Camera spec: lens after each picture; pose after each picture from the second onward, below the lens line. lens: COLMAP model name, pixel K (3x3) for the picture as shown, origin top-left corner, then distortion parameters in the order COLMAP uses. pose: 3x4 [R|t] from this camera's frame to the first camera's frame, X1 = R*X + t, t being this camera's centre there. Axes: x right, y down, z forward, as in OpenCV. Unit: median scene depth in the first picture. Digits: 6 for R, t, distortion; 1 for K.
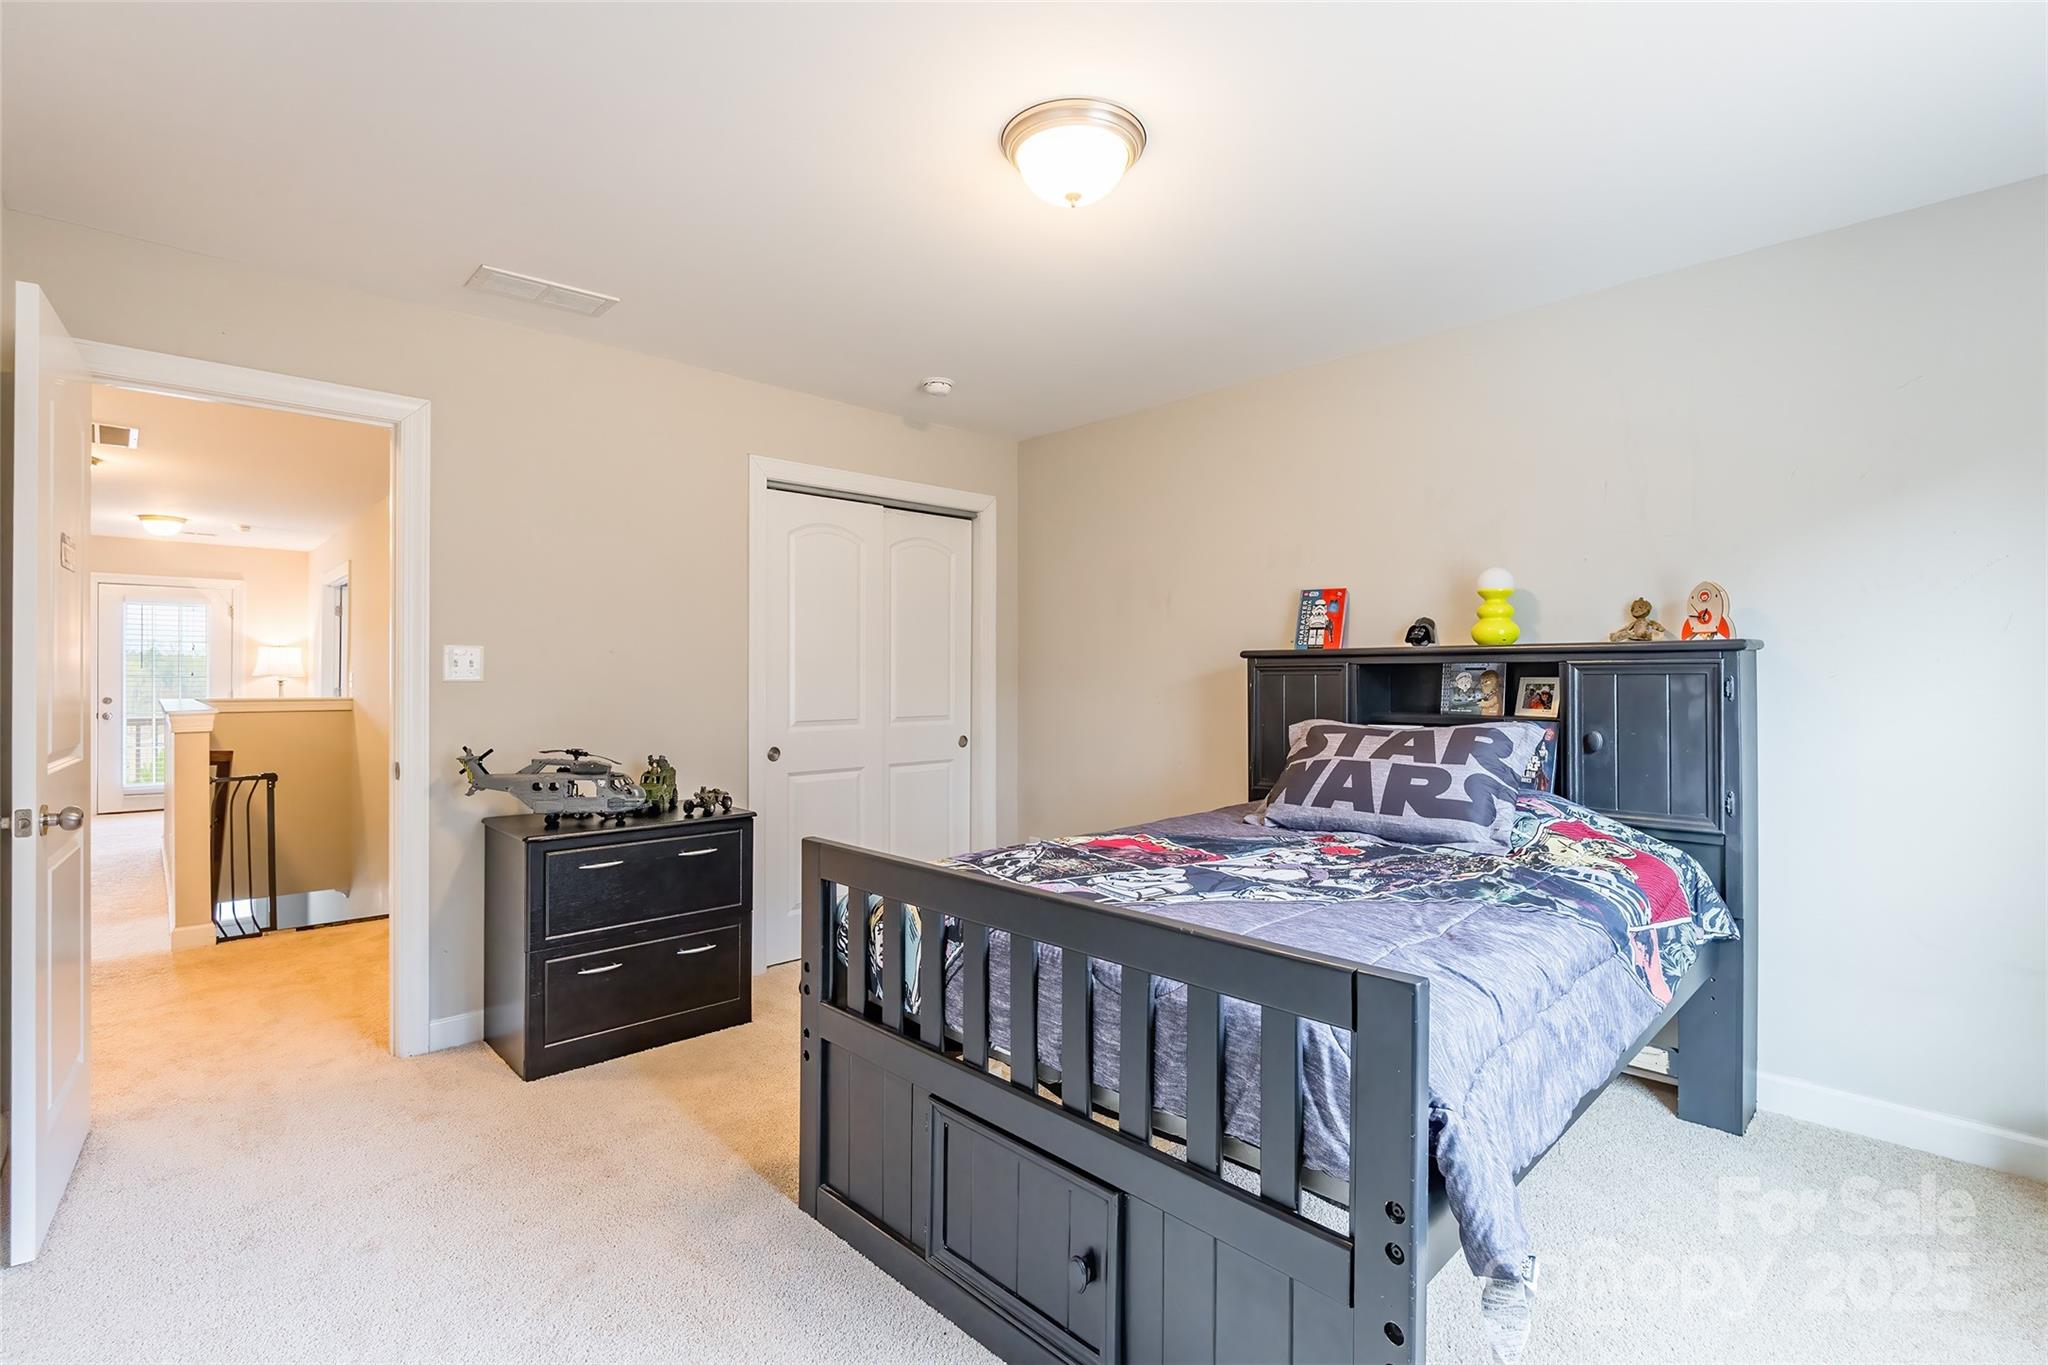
lens RADIAL K [[945.1, 0, 1030.0], [0, 945.1, 675.6], [0, 0, 1]] dist [-0.013210, 0.003804]
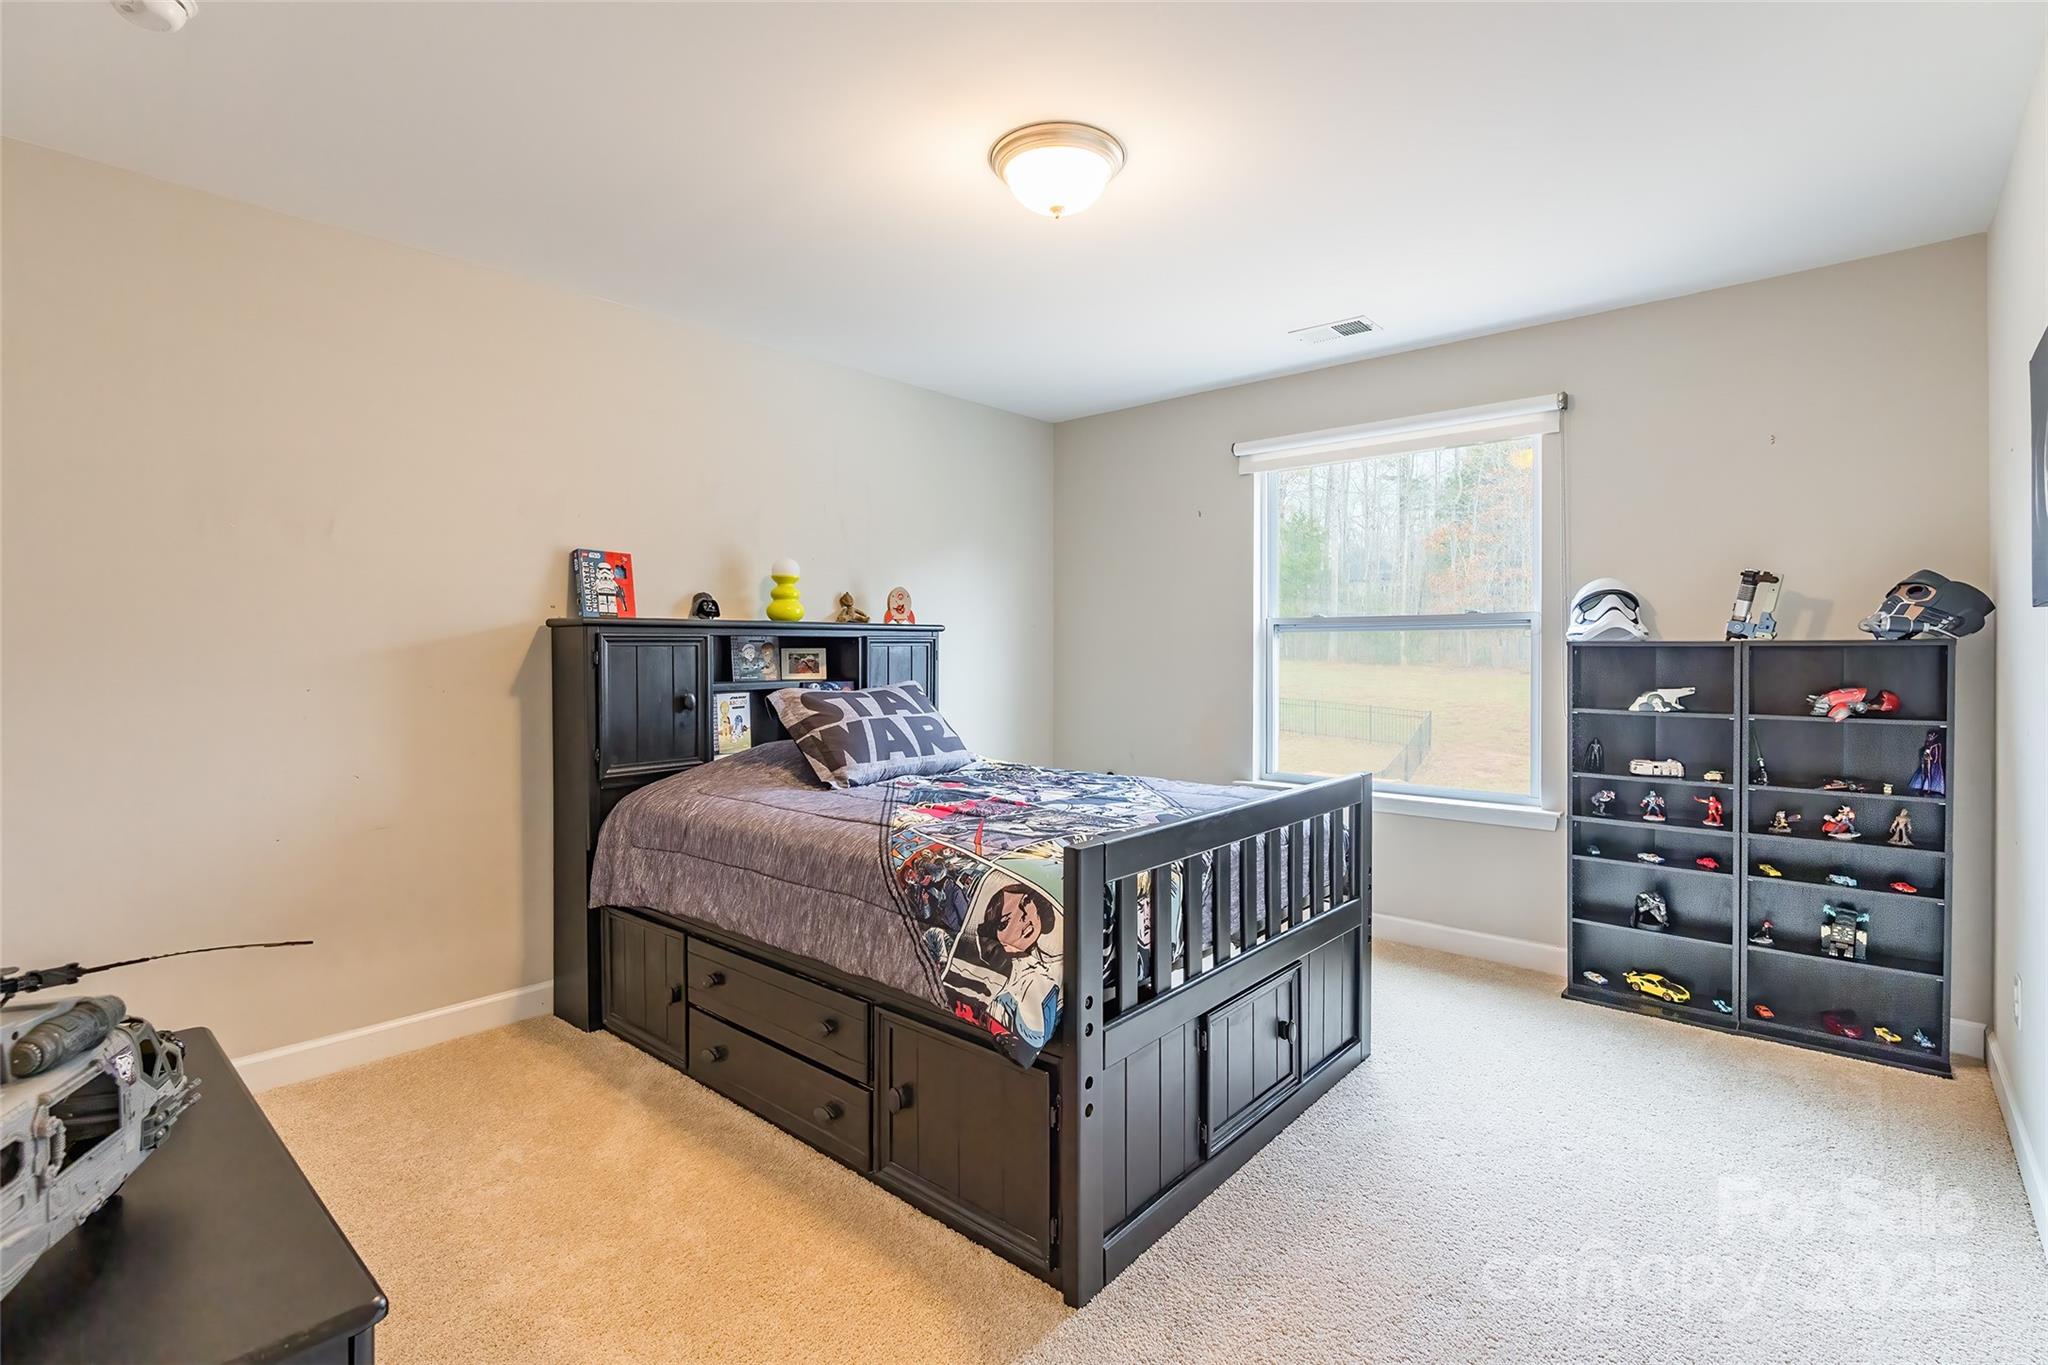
lens RADIAL K [[945.1, 0, 1019.4], [0, 945.1, 662.9], [0, 0, 1]] dist [-0.013210, 0.003804]
pose [[-0.080185, -0.014981, 0.996667, -0.715475], [0.000681, 0.999886, 0.015084, 0.002285], [-0.996780, 0.001888, -0.080166, 0.775110]]
